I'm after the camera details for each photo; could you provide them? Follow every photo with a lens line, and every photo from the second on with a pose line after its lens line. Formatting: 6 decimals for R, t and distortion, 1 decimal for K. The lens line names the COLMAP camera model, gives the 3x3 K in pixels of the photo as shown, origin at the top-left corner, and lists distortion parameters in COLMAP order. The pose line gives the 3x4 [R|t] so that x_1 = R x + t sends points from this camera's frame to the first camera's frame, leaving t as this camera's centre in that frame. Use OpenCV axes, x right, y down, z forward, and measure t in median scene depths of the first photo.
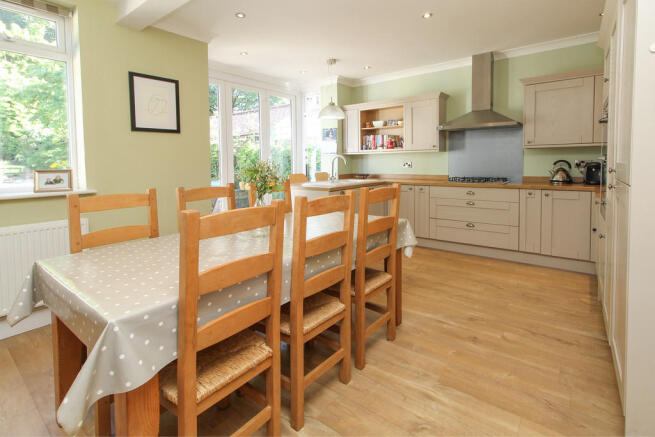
lens RADIAL K [[312.7, 0, 332.8], [0, 312.7, 174.3], [0, 0, 1]] dist [-0.023104, -0.002840]
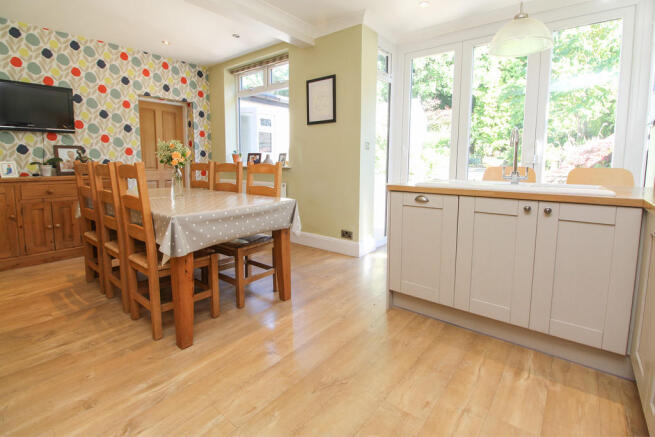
lens RADIAL K [[312.7, 0, 309.7], [0, 312.7, 194.8], [0, 0, 1]] dist [-0.023104, -0.002840]
pose [[-0.030239, 0.121848, -0.992088, 0.506361], [-0.049283, 0.991153, 0.123236, -0.004617], [0.998327, 0.052620, -0.023967, 0.721356]]
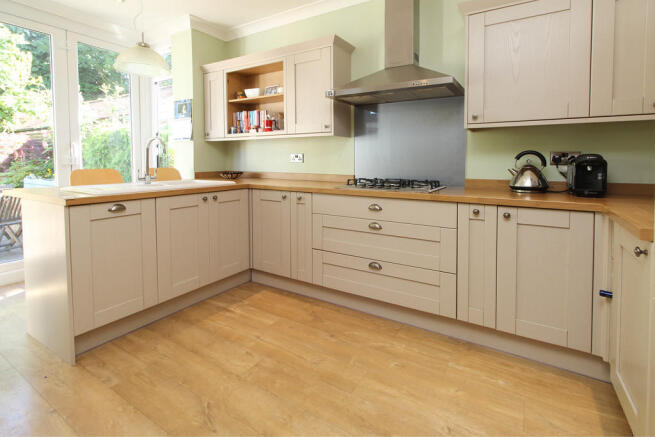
lens RADIAL K [[312.7, 0, 328.2], [0, 312.7, 164.3], [0, 0, 1]] dist [-0.023104, -0.002840]
pose [[0.993083, 0.015488, 0.116386, 0.265208], [-0.012685, 0.999612, -0.024788, -0.002510], [-0.116725, 0.023140, 0.992895, 0.411295]]
